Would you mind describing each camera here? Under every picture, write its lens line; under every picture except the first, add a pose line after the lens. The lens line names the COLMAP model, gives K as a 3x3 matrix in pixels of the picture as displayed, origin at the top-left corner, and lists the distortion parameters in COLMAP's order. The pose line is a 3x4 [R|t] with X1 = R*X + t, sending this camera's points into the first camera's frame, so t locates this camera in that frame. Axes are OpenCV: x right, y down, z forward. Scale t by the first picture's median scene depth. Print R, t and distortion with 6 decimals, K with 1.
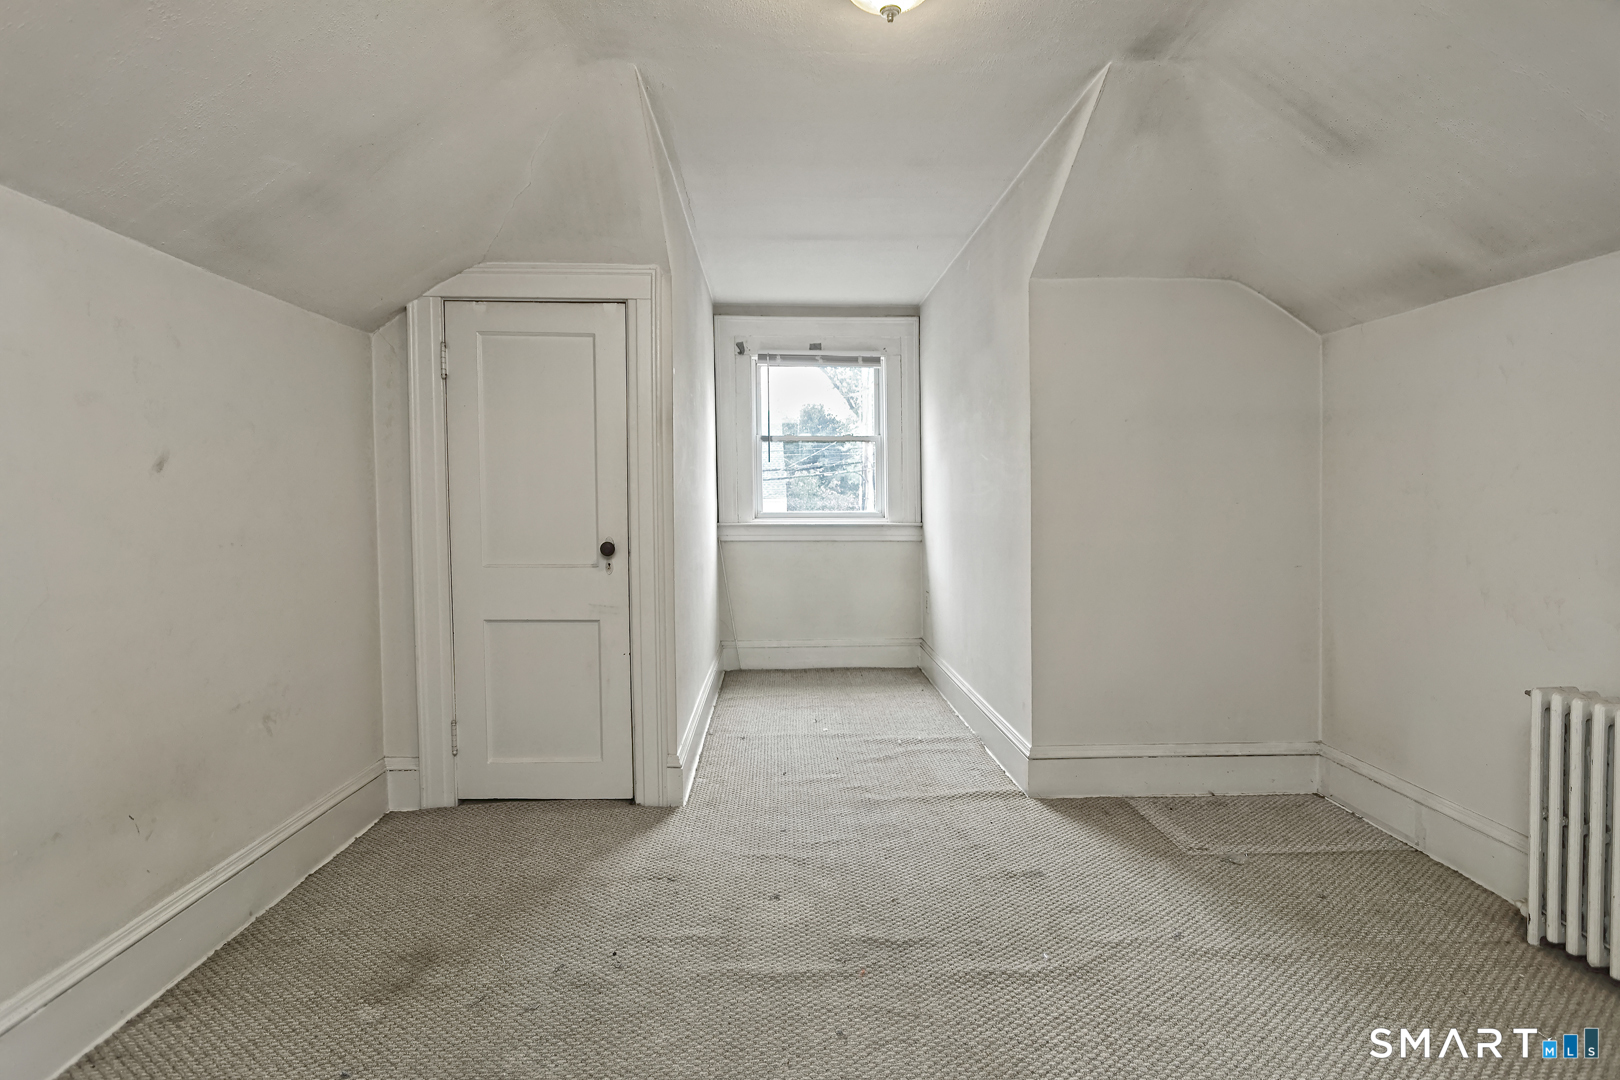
lens RADIAL K [[760.4, 0, 802.2], [0, 760.4, 500.0], [0, 0, 1]] dist [-0.020962, 0.001553]
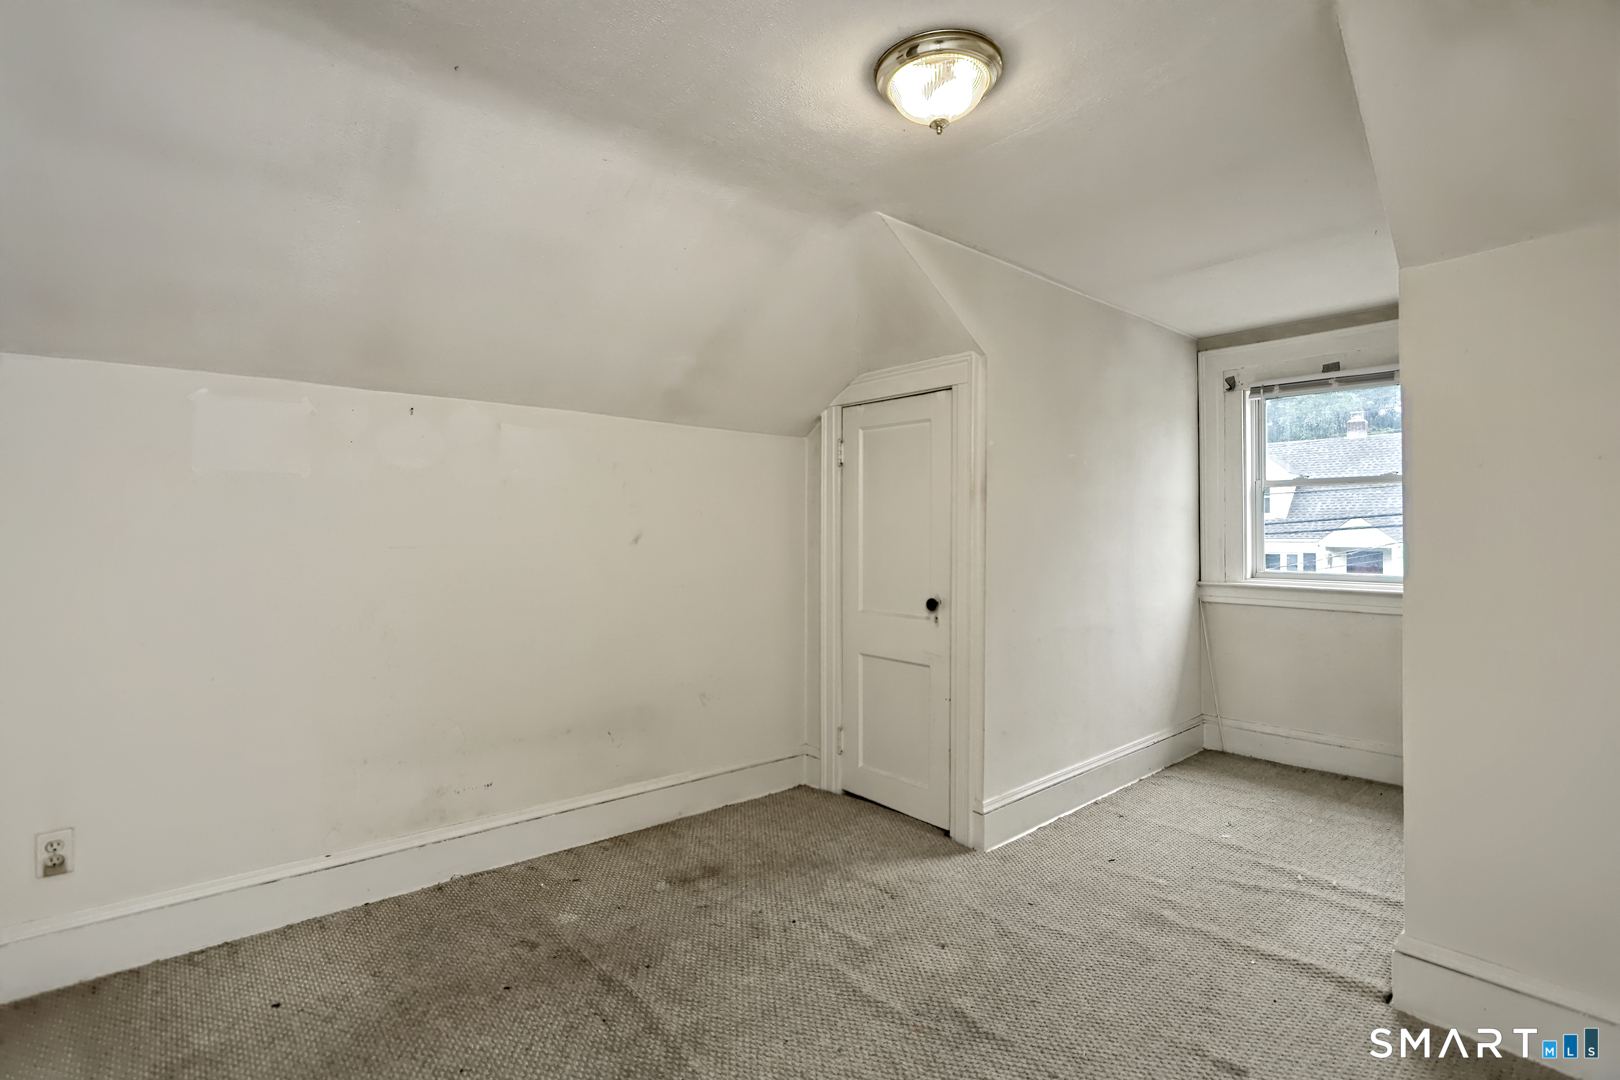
lens RADIAL K [[760.4, 0, 802.2], [0, 760.4, 500.0], [0, 0, 1]] dist [-0.020962, 0.001553]
pose [[0.609384, -0.031226, -0.792260, 0.540635], [-0.005374, 0.999039, -0.043509, -0.042455], [0.792857, 0.030771, 0.608630, 0.134426]]
